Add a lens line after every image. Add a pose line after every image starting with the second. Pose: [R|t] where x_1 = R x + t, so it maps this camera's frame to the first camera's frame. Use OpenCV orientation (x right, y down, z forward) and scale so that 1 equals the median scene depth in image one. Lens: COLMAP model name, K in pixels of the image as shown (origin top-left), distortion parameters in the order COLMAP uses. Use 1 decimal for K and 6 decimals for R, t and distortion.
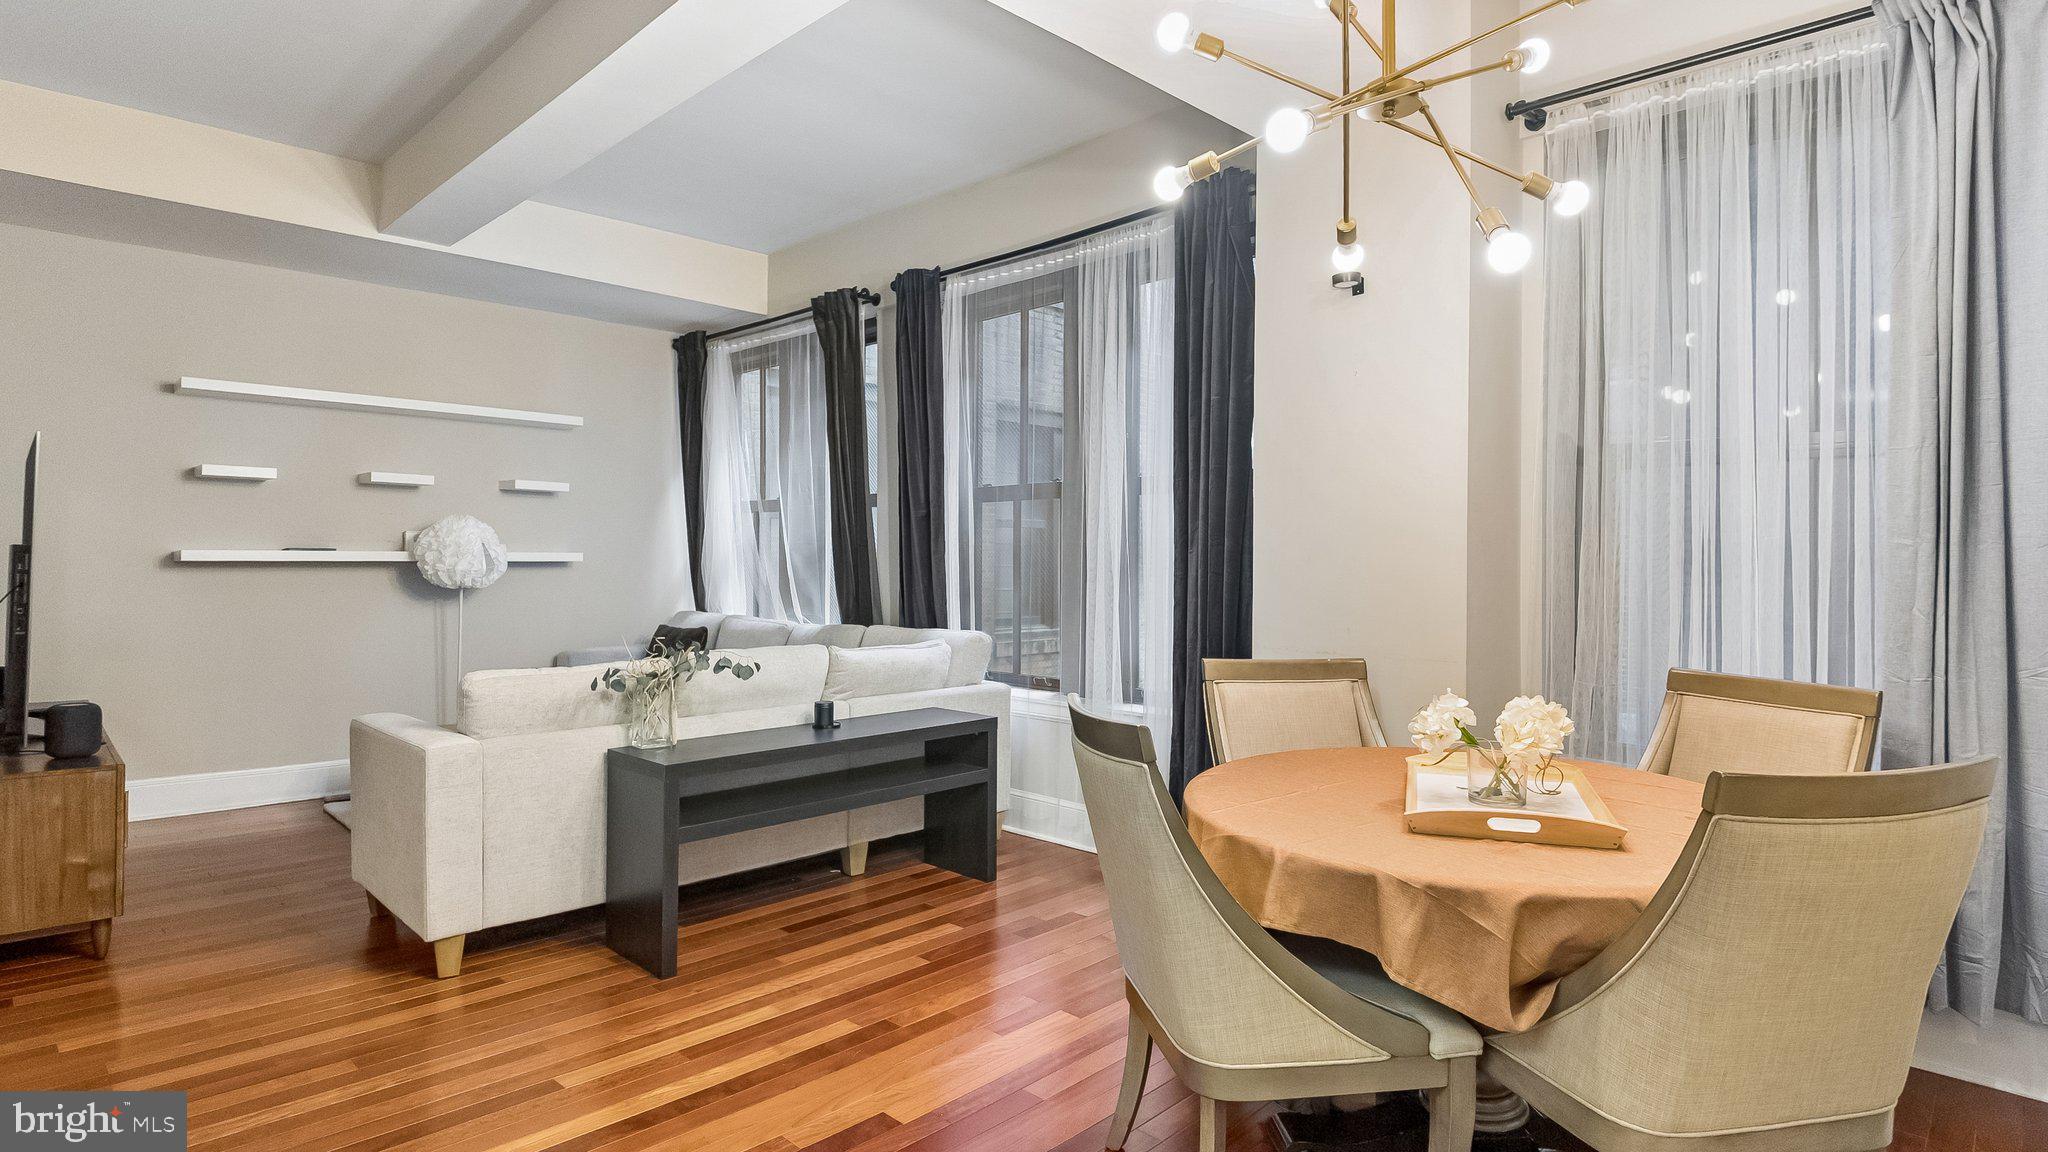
lens RADIAL K [[1053.1, 0, 1028.0], [0, 1053.1, 559.1], [0, 0, 1]] dist [0.015453, -0.025138]
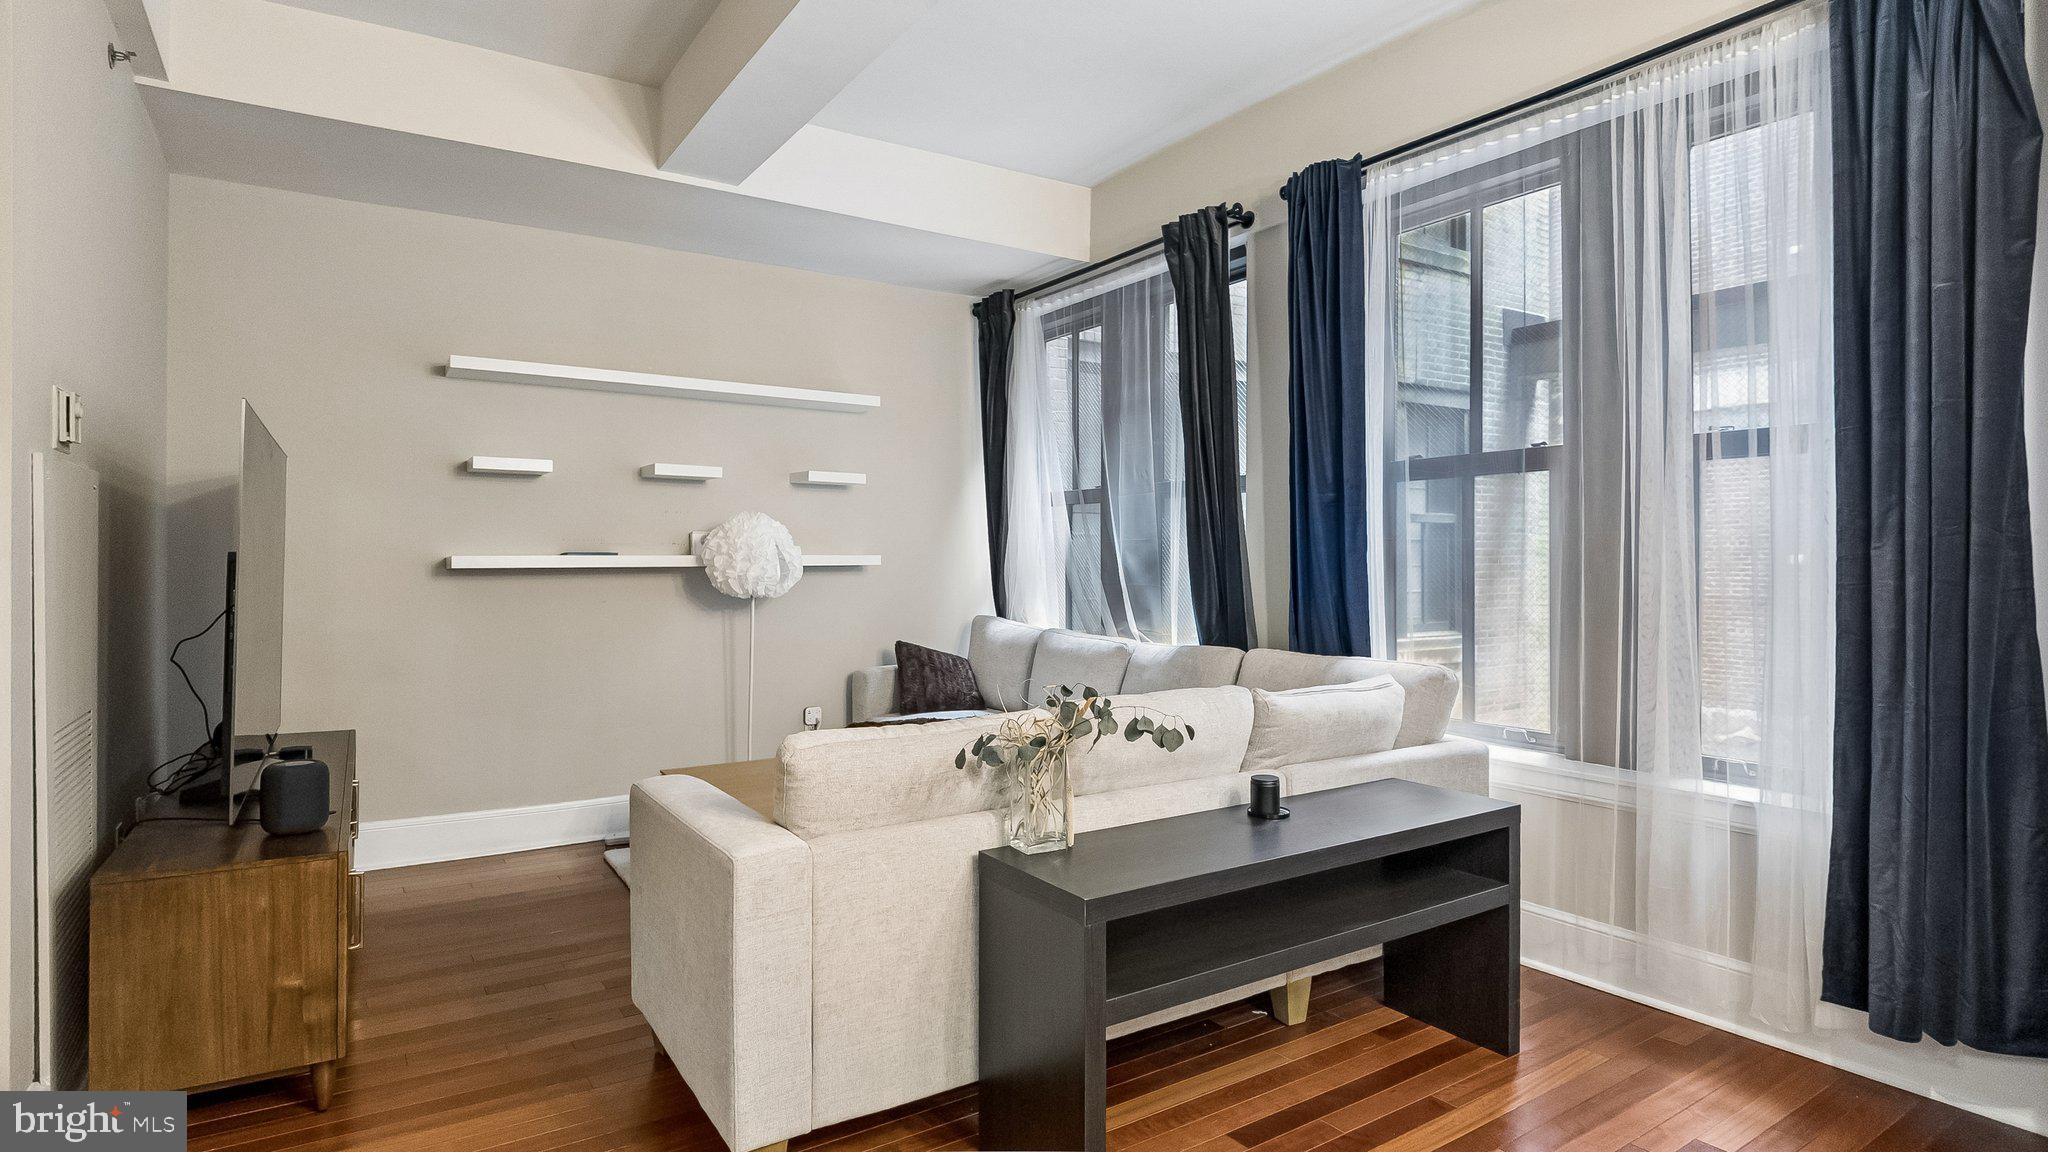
lens RADIAL K [[1053.1, 0, 1031.9], [0, 1053.1, 563.2], [0, 0, 1]] dist [0.015453, -0.025138]
pose [[0.977835, -0.005565, -0.209303, -0.159343], [0.006683, 0.999967, 0.004634, -0.003580], [0.209270, -0.005930, 0.977840, 0.253699]]
